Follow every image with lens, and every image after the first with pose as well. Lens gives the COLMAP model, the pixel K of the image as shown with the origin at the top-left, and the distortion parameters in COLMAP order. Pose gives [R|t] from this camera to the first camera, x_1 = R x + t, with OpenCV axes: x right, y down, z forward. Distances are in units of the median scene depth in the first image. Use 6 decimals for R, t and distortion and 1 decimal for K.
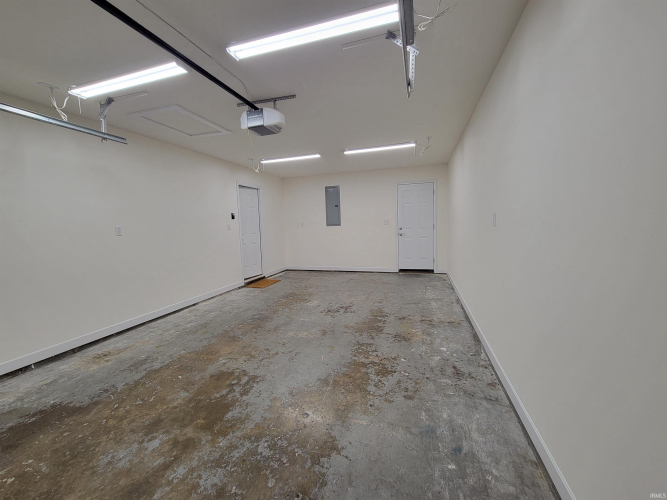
lens RADIAL K [[272.6, 0, 333.4], [0, 272.6, 249.9], [0, 0, 1]] dist [0.002144, -0.001337]
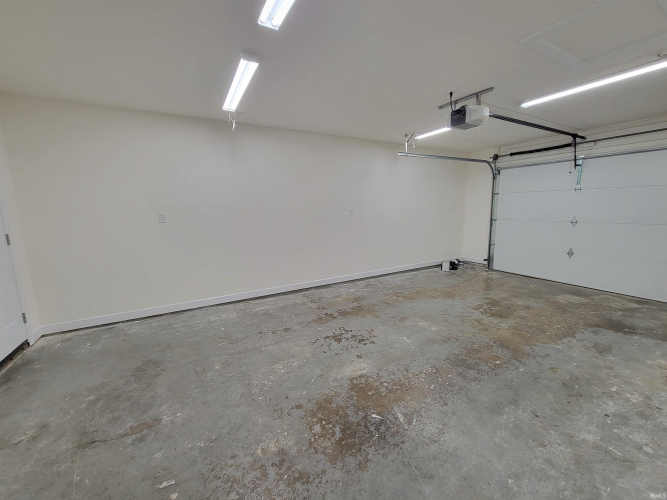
lens RADIAL K [[272.6, 0, 333.5], [0, 272.6, 249.7], [0, 0, 1]] dist [0.002144, -0.001337]
pose [[-0.732511, -0.064278, 0.677714, -0.606643], [0.108016, 0.971946, 0.208934, -0.229698], [-0.672131, 0.226250, -0.705018, 2.123612]]
